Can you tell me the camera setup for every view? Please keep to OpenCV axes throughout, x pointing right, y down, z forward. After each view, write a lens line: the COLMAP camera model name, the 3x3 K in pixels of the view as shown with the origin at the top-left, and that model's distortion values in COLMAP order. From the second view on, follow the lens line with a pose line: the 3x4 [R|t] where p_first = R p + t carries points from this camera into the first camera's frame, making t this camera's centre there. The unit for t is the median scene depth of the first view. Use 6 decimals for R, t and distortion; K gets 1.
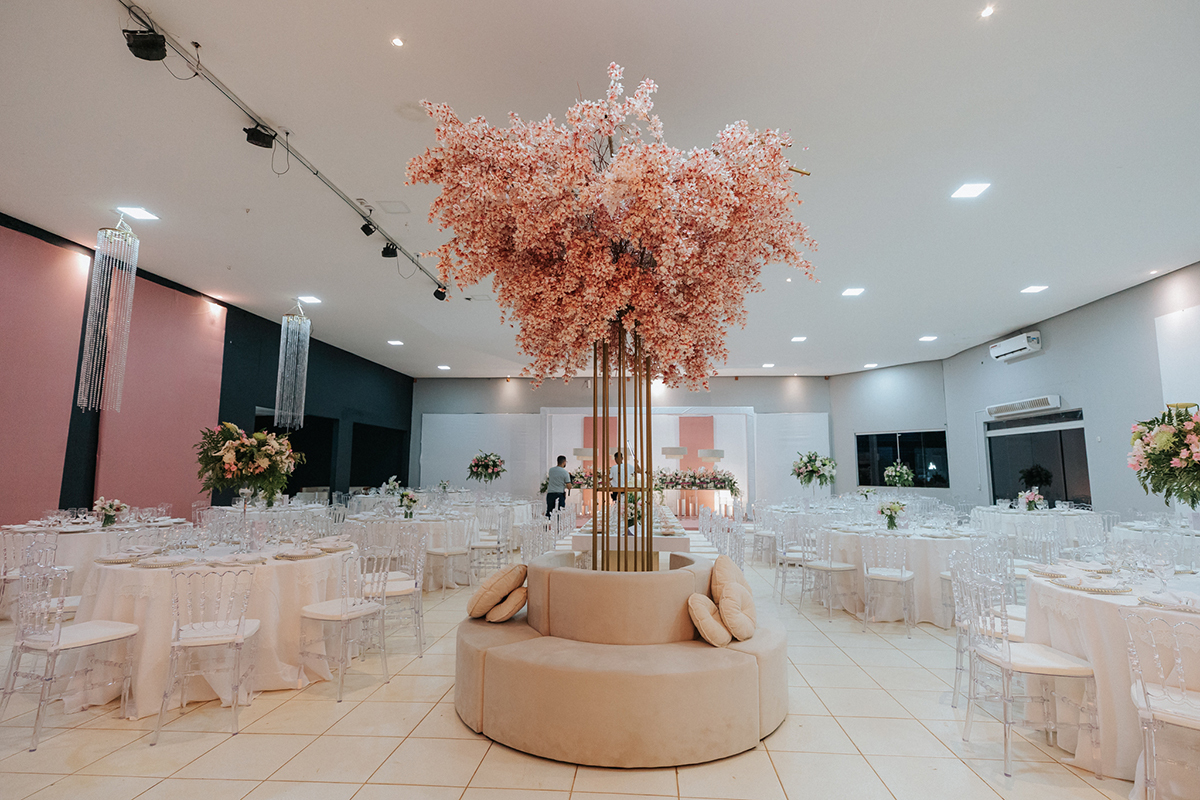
lens RADIAL K [[596.0, 0, 600.0], [0, 596.0, 400.0], [0, 0, 1]] dist [-0.001122, -0.000053]
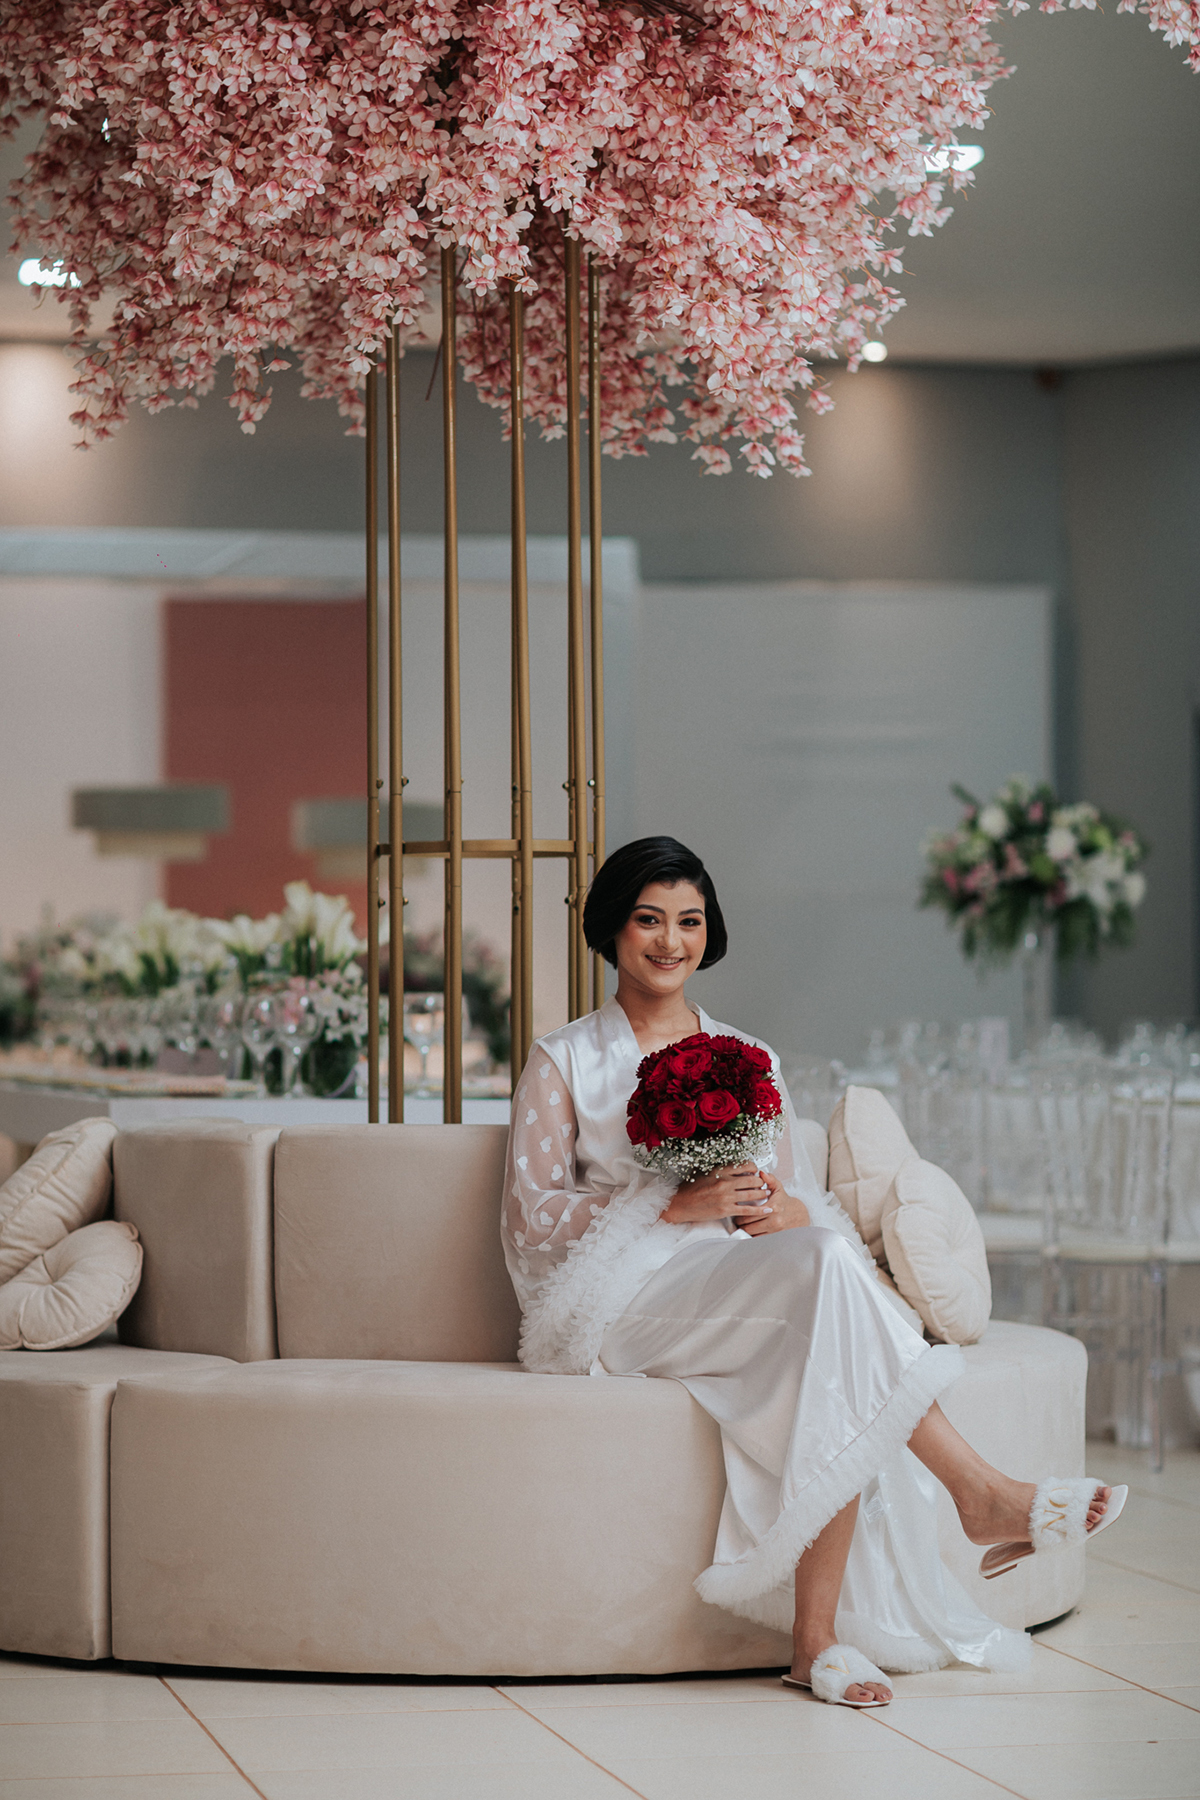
lens RADIAL K [[4389.4, 0, 600.0], [0, 4389.4, 900.0], [0, 0, 1]] dist [-0.033203, -0.087926]
pose [[0.960222, 0.003880, 0.279209, -0.175394], [-0.030327, 0.995438, 0.090463, -0.000362], [-0.277584, -0.095332, 0.955960, -0.325697]]
